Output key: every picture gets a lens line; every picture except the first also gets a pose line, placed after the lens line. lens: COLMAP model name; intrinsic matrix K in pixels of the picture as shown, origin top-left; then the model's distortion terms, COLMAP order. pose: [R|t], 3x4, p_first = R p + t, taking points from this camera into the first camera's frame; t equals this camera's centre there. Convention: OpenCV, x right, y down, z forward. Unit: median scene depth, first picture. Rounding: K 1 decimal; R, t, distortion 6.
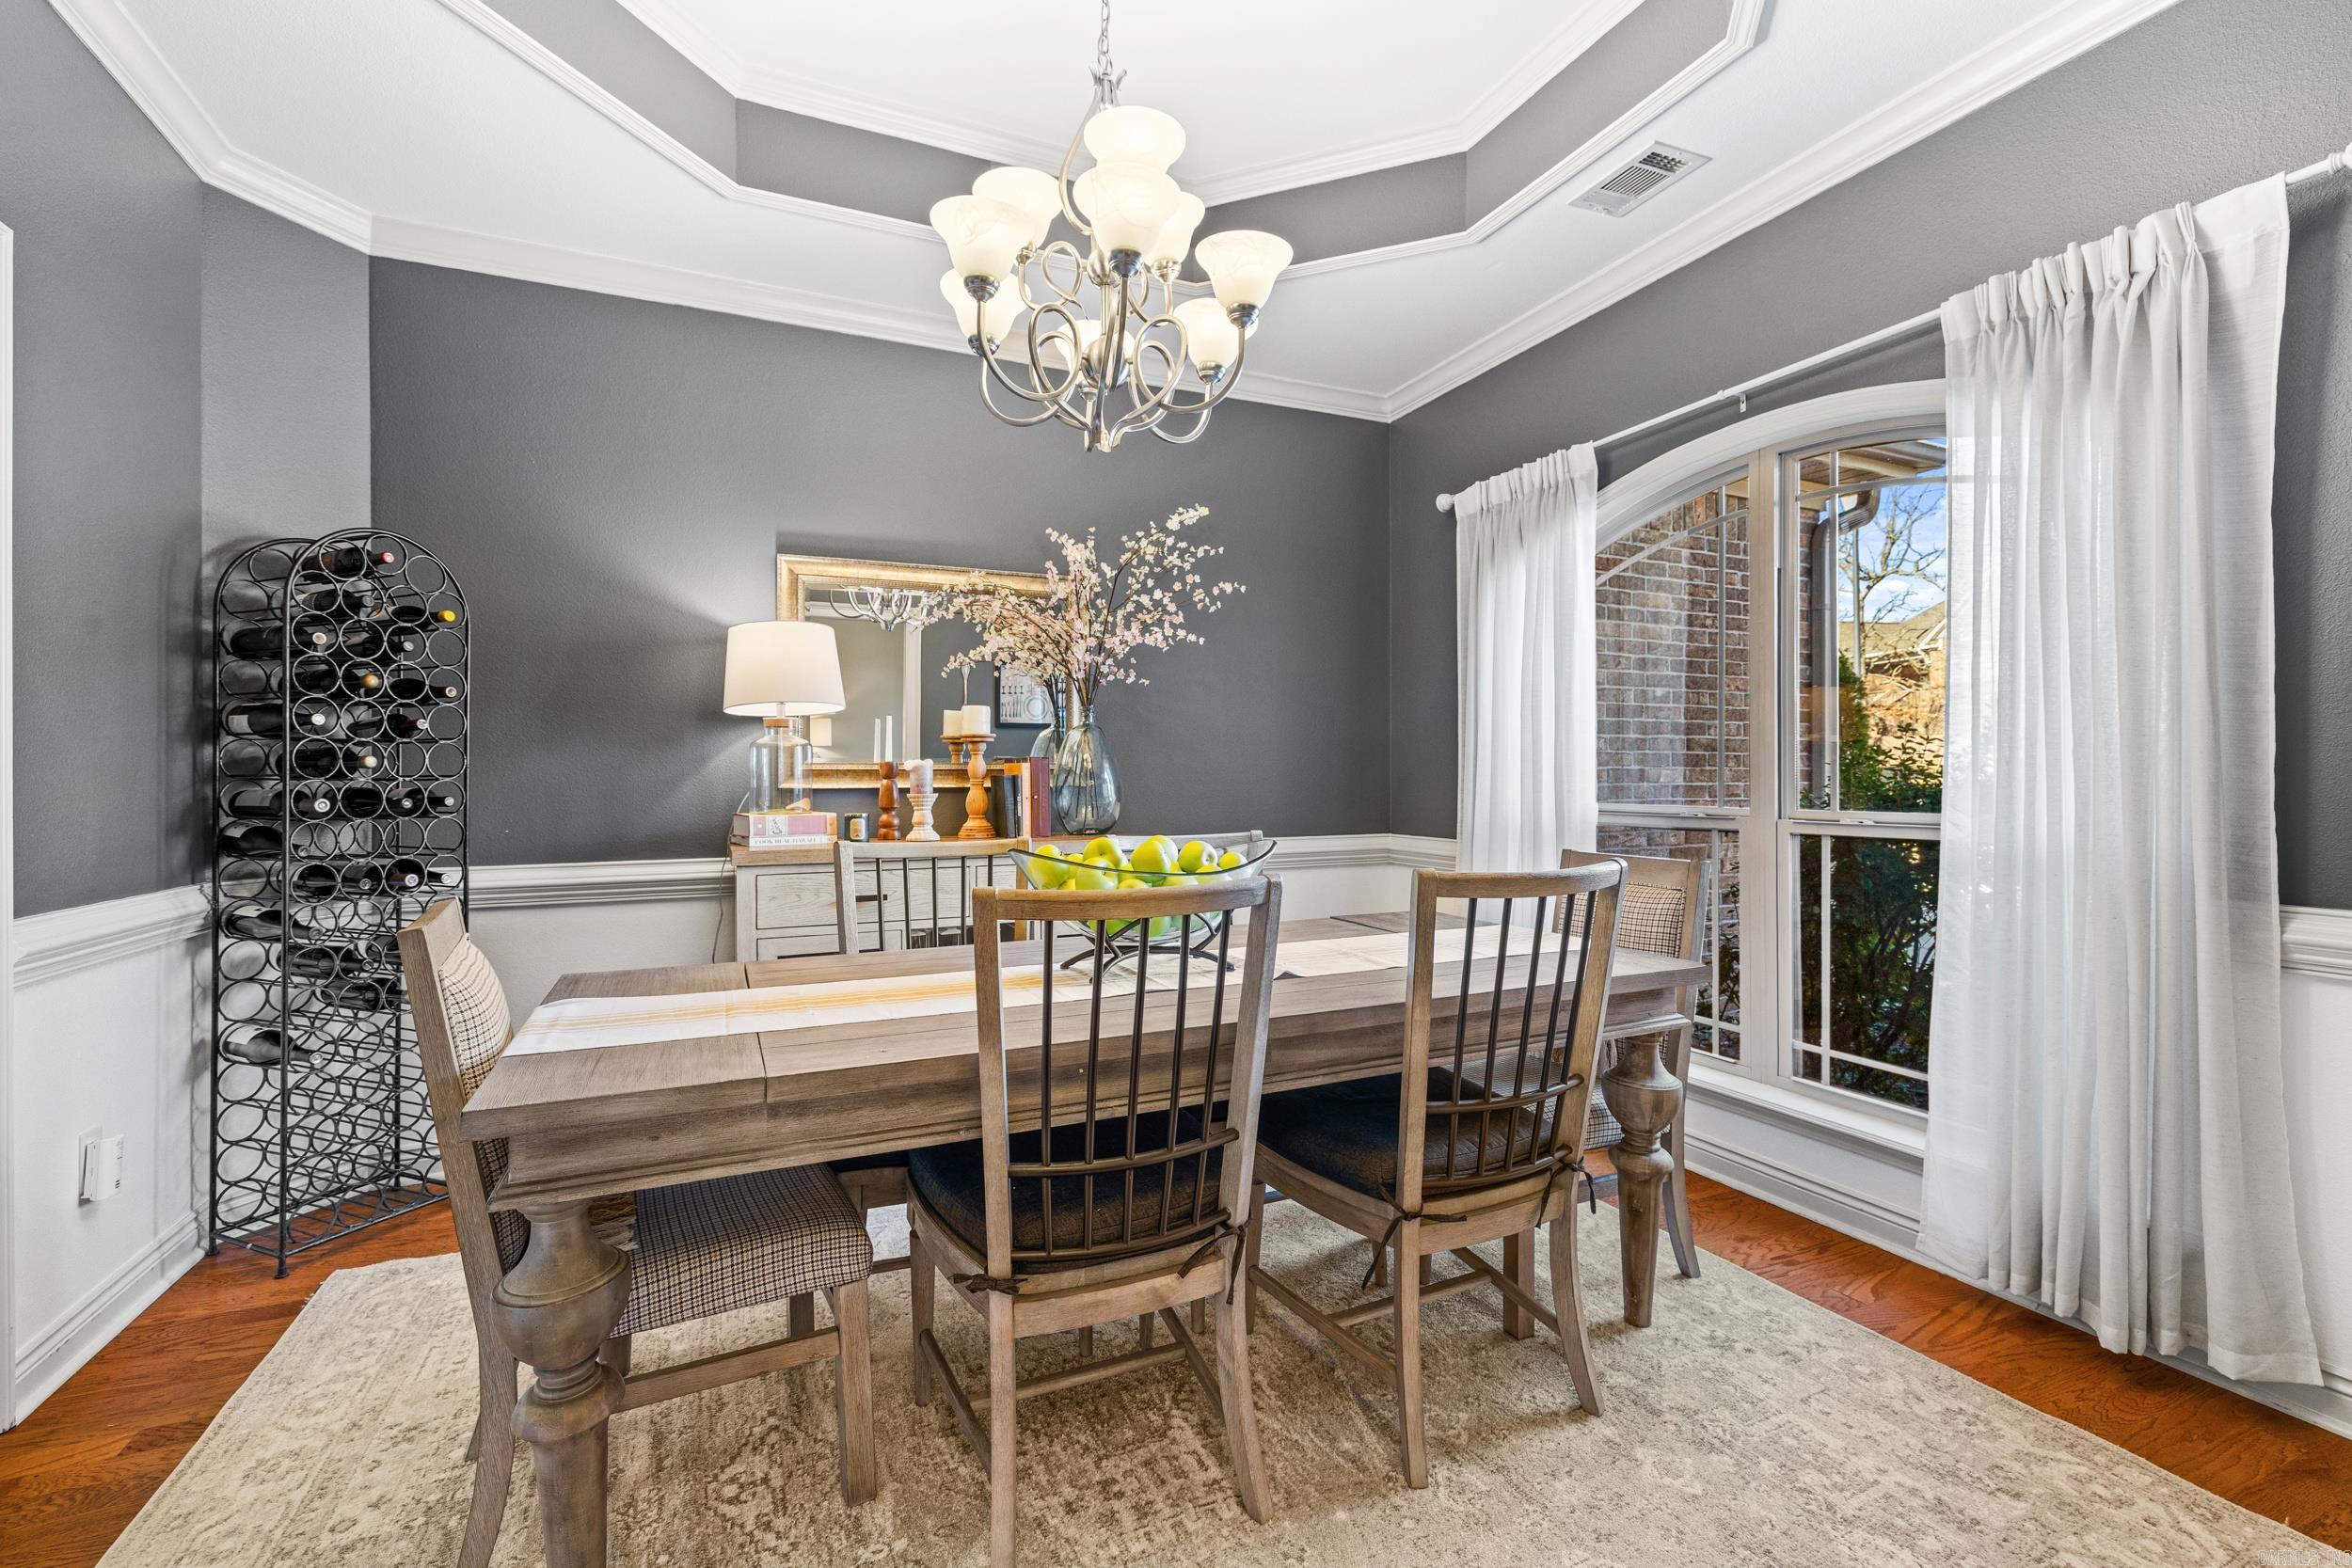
lens RADIAL K [[982.1, 0, 1166.2], [0, 982.1, 771.1], [0, 0, 1]] dist [-0.002670, -0.000662]
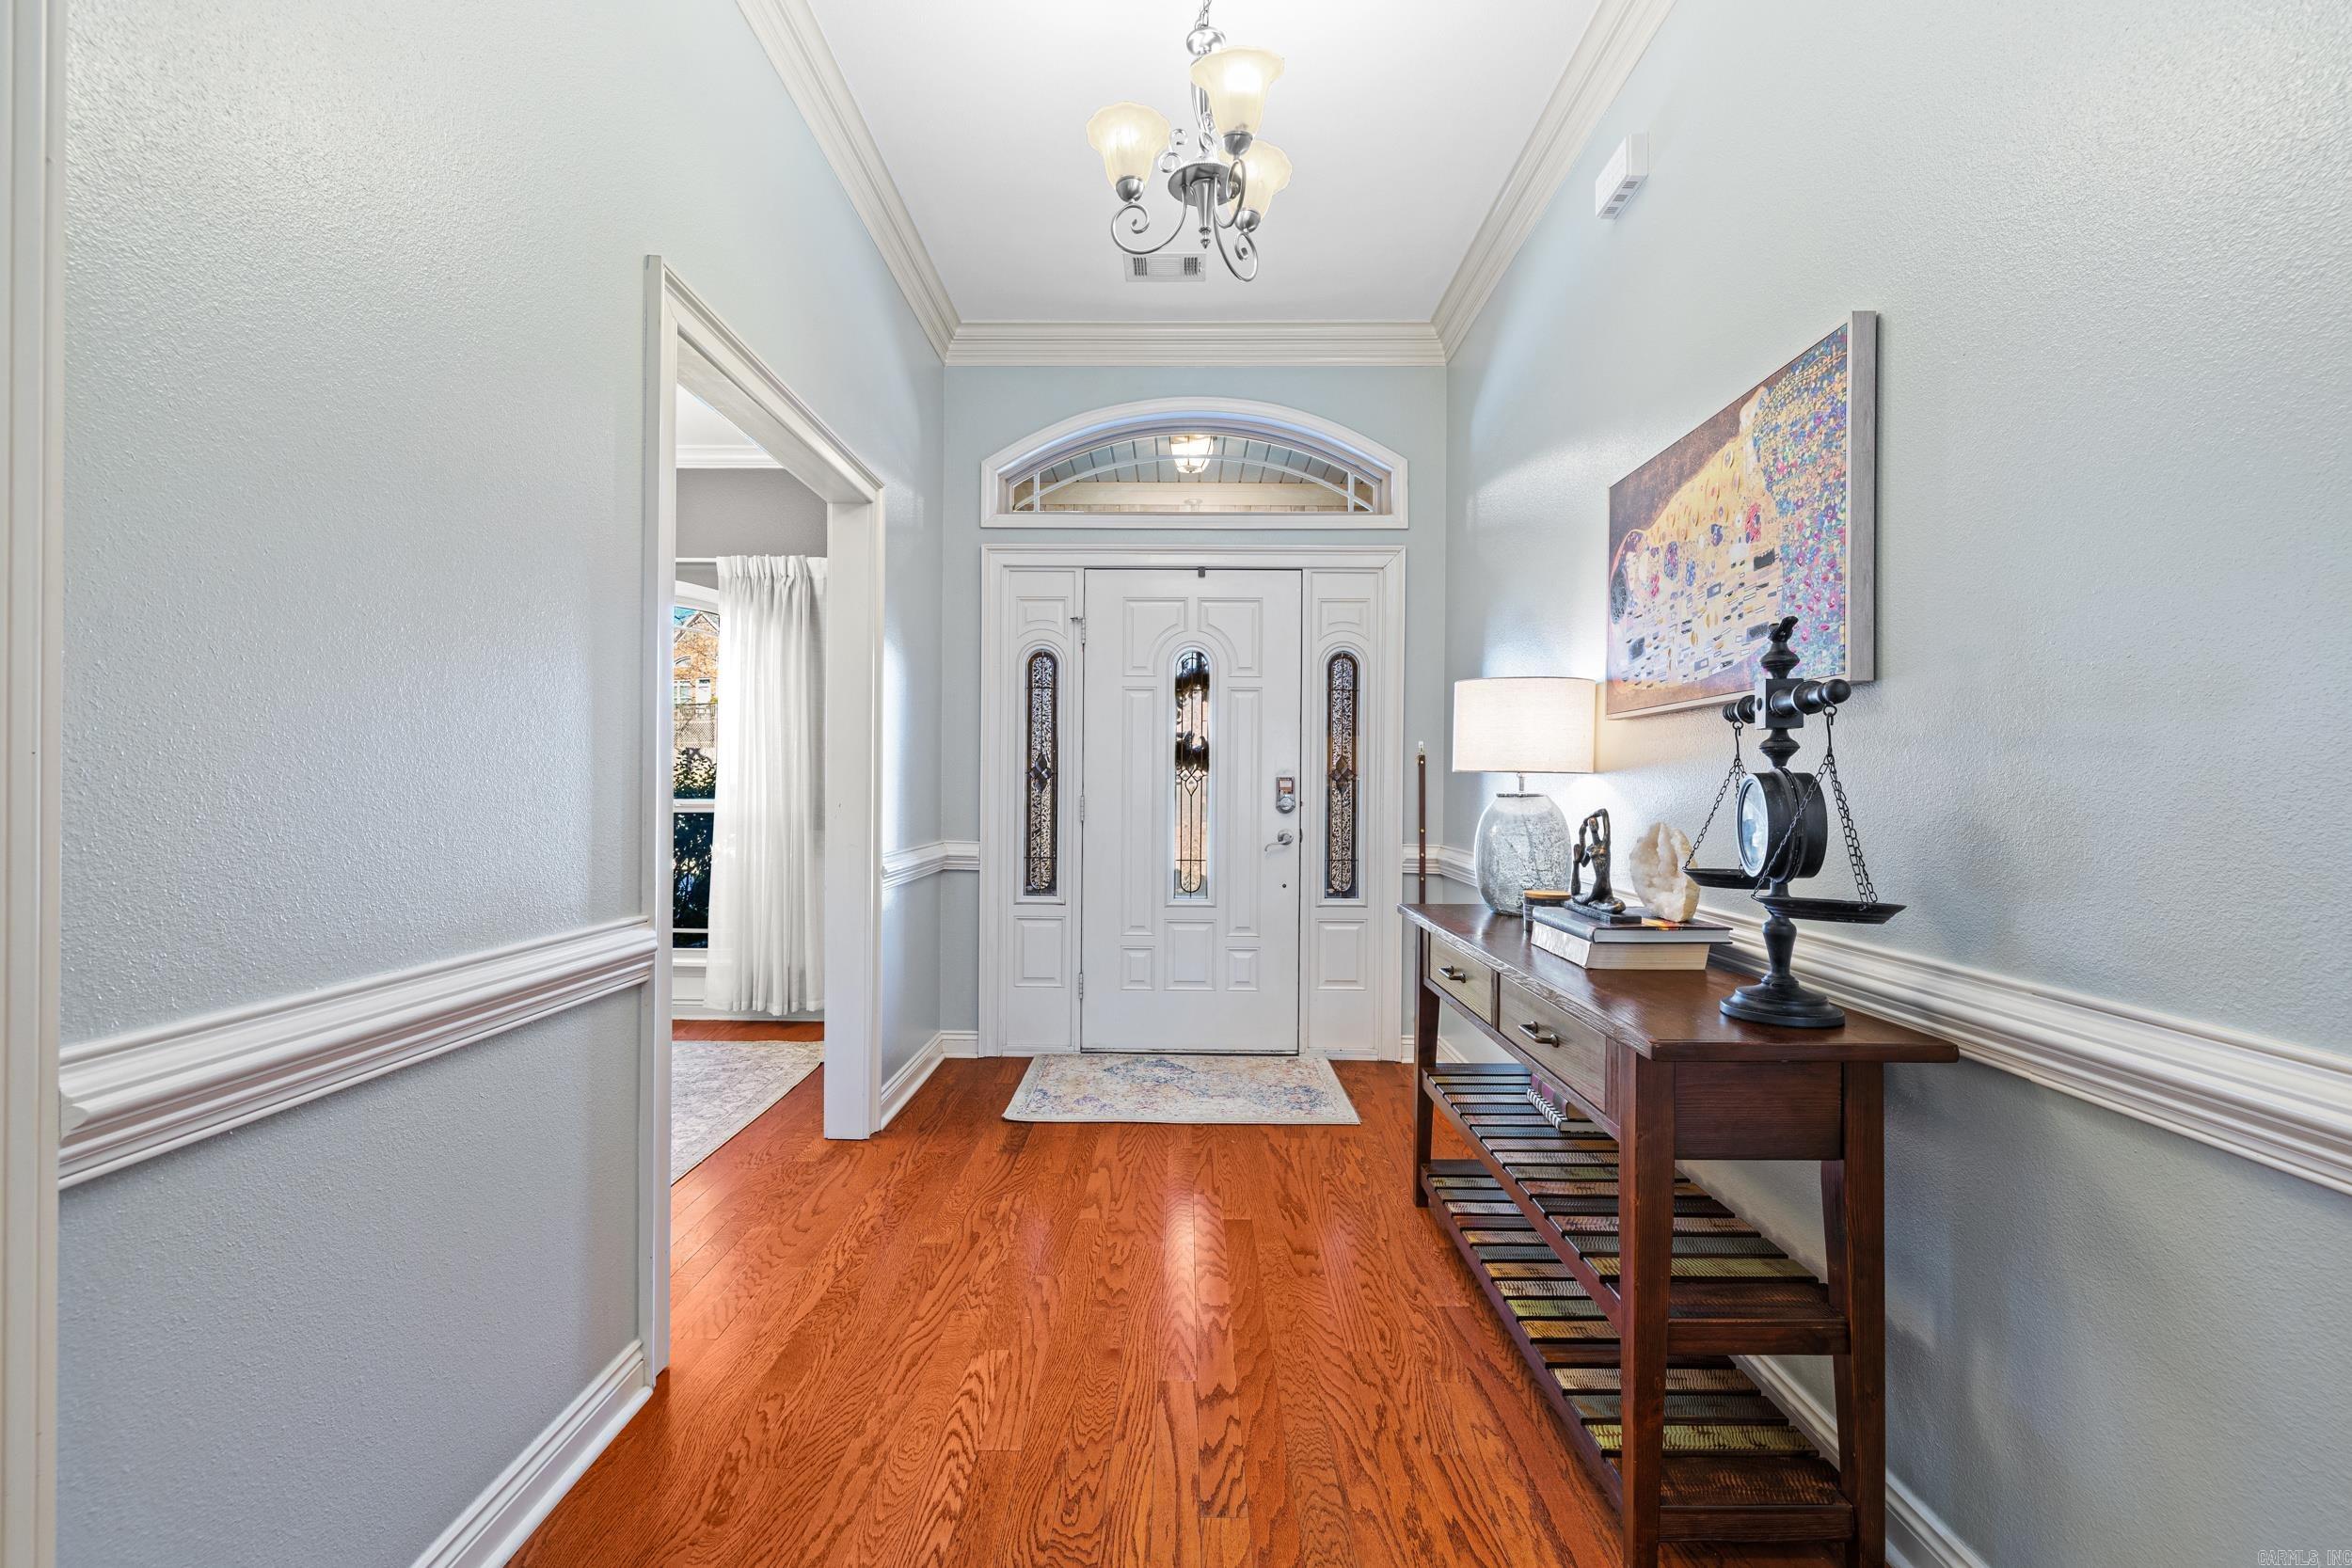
lens RADIAL K [[982.1, 0, 1168.2], [0, 982.1, 790.0], [0, 0, 1]] dist [-0.002670, -0.000662]
pose [[0.417028, 0.008017, 0.908858, -0.748586], [-0.004896, 0.999966, -0.006574, 0.030545], [-0.908880, -0.001708, 0.417053, -0.793515]]
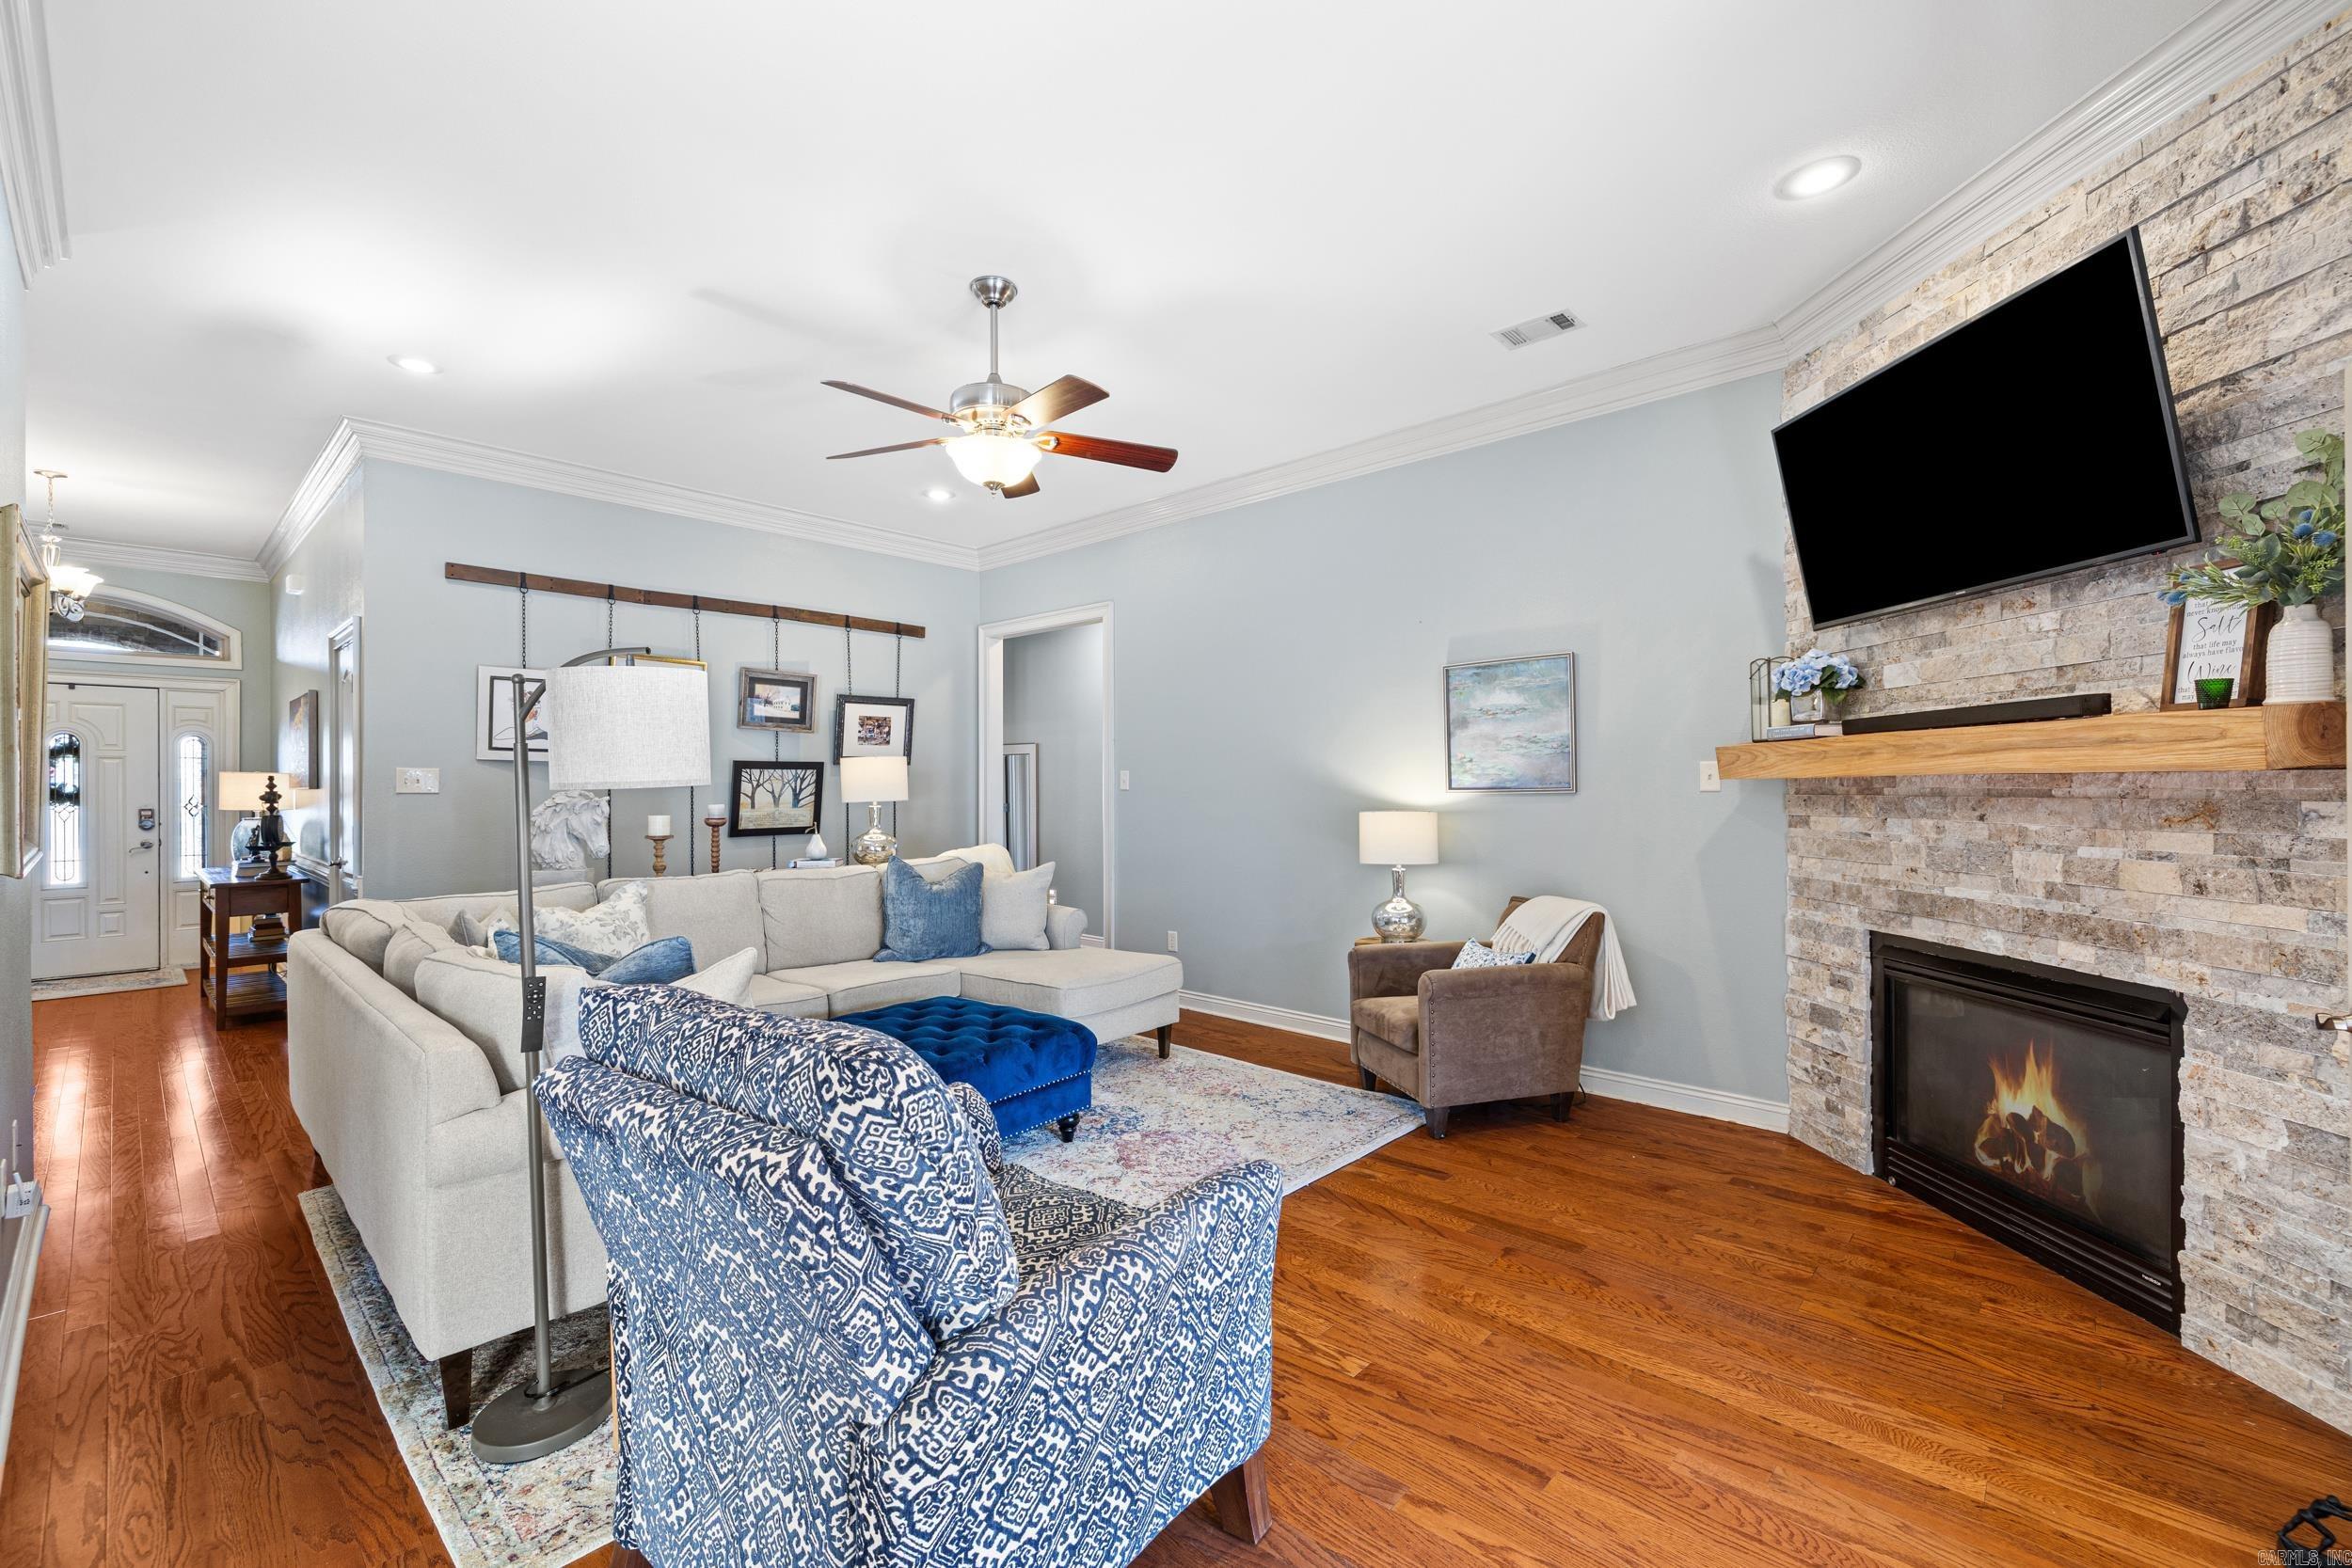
lens RADIAL K [[982.1, 0, 1183.0], [0, 982.1, 782.6], [0, 0, 1]] dist [-0.002670, -0.000662]
pose [[-0.386708, 0.007510, 0.922172, -3.571575], [0.007197, 0.999961, -0.005126, -0.065605], [-0.922174, 0.004655, -0.386747, -2.295893]]
